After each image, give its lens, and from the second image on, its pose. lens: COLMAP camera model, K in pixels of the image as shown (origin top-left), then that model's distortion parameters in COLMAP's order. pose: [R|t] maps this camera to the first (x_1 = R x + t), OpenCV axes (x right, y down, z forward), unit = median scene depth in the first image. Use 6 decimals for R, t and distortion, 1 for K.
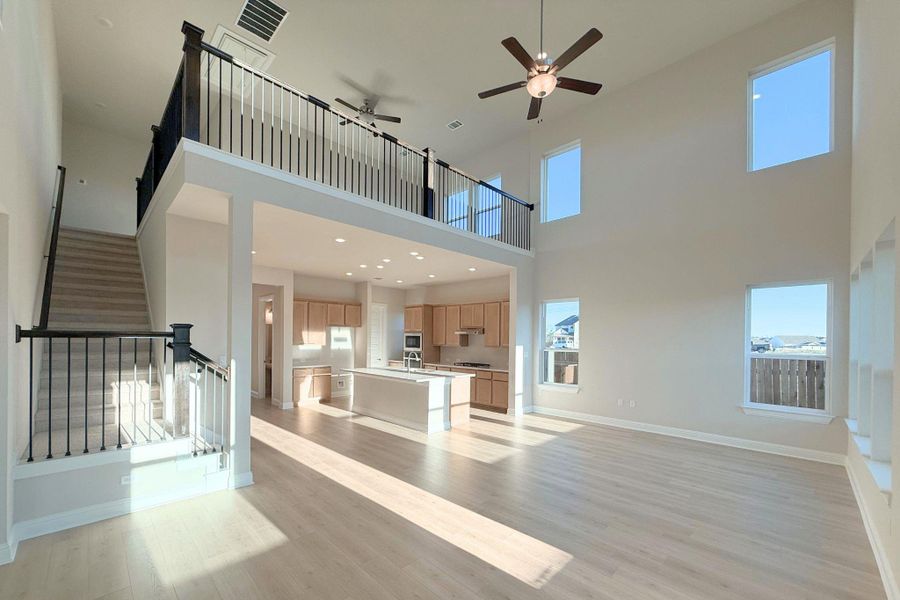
lens RADIAL K [[358.7, 0, 445.6], [0, 358.7, 337.2], [0, 0, 1]] dist [0.001661, 0.000392]
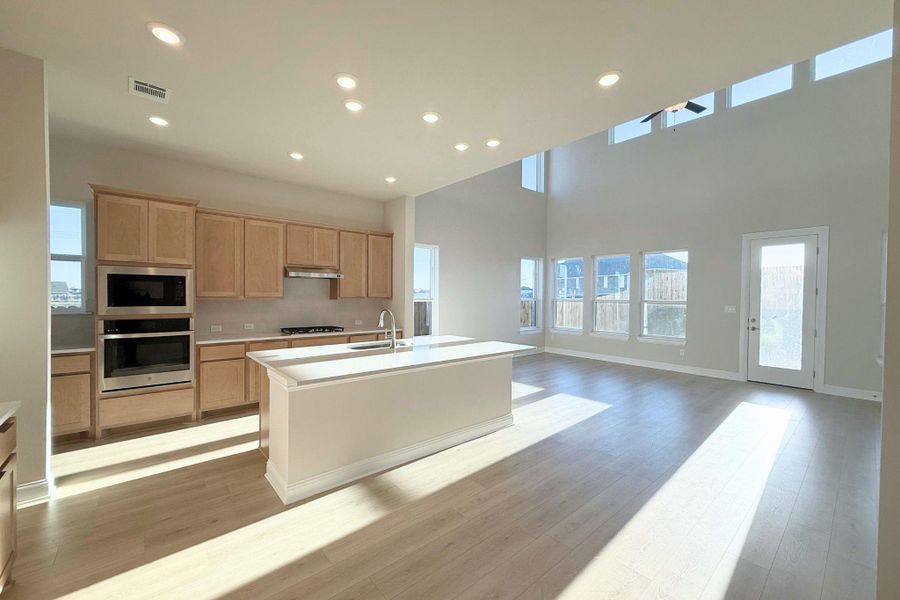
lens RADIAL K [[358.7, 0, 447.6], [0, 358.7, 301.7], [0, 0, 1]] dist [0.001661, 0.000392]
pose [[0.080247, -0.028577, 0.996365, -0.483795], [-0.009824, 0.999518, 0.029458, 0.010695], [-0.996727, -0.012152, 0.079928, 0.709551]]
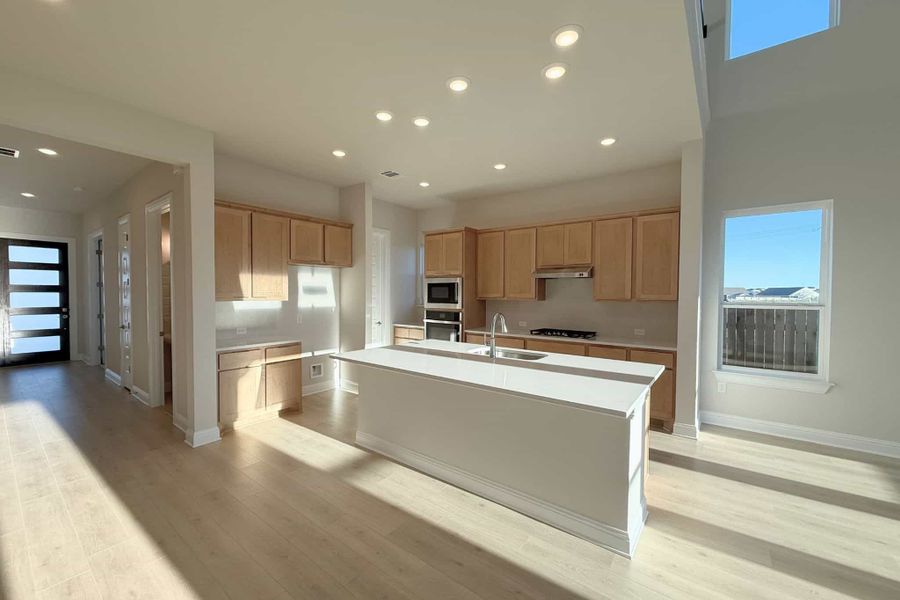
lens RADIAL K [[358.7, 0, 447.7], [0, 358.7, 302.2], [0, 0, 1]] dist [0.001661, 0.000392]
pose [[0.991786, -0.009914, 0.127525, -0.171516], [0.005817, 0.999456, 0.032462, 0.009323], [-0.127777, -0.031454, 0.991304, 0.455018]]
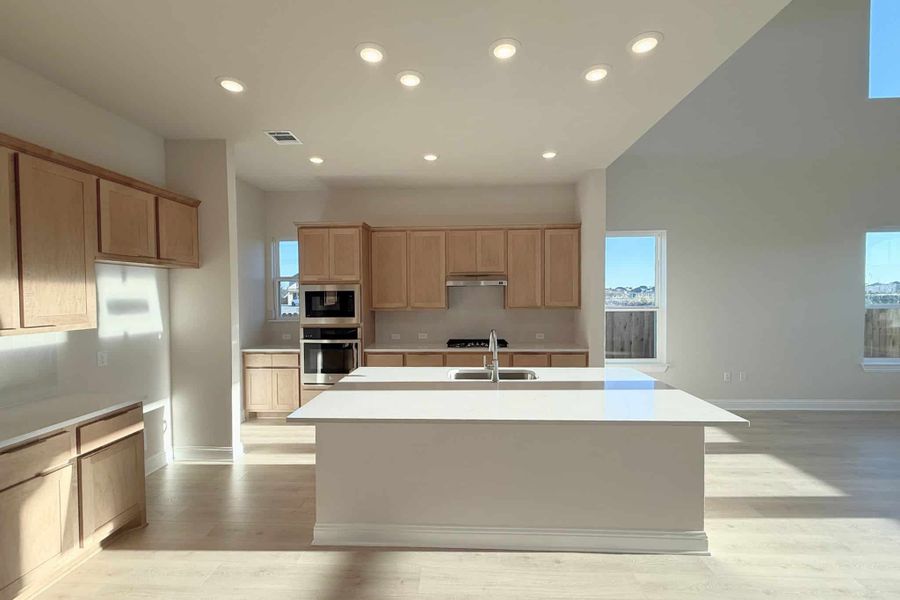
lens RADIAL K [[376.0, 0, 450.9], [0, 376.0, 304.3], [0, 0, 1]] dist [0.000468, -0.000873]
pose [[0.737980, -0.036703, 0.673824, -0.324445], [0.015102, 0.999168, 0.037885, -0.003026], [-0.674654, -0.017782, 0.737920, 0.592976]]
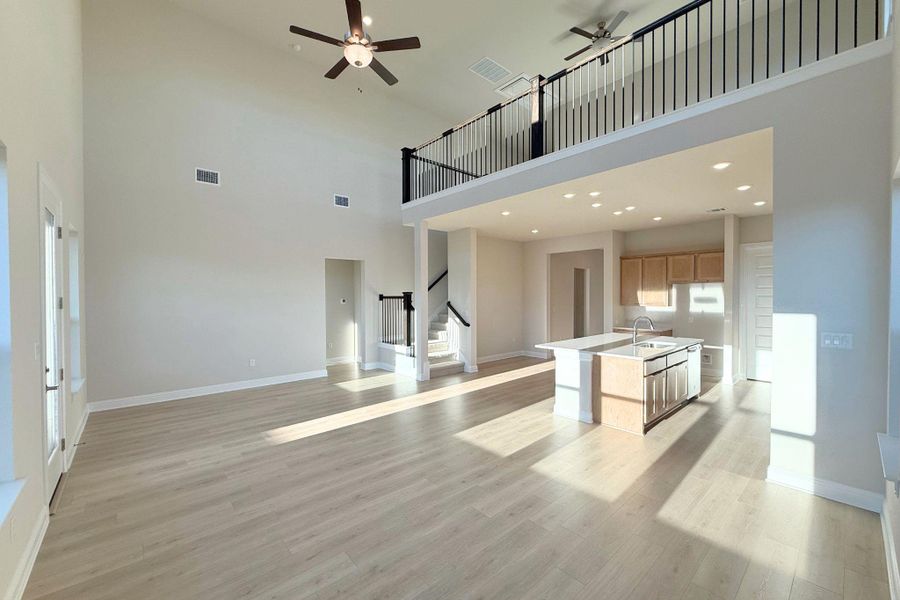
lens RADIAL K [[358.7, 0, 451.9], [0, 358.7, 300.9], [0, 0, 1]] dist [0.001661, 0.000392]
pose [[-0.052554, 0.005954, -0.998600, 0.523169], [0.003807, 0.999976, 0.005762, 0.002570], [0.998611, -0.003498, -0.052575, 0.533837]]
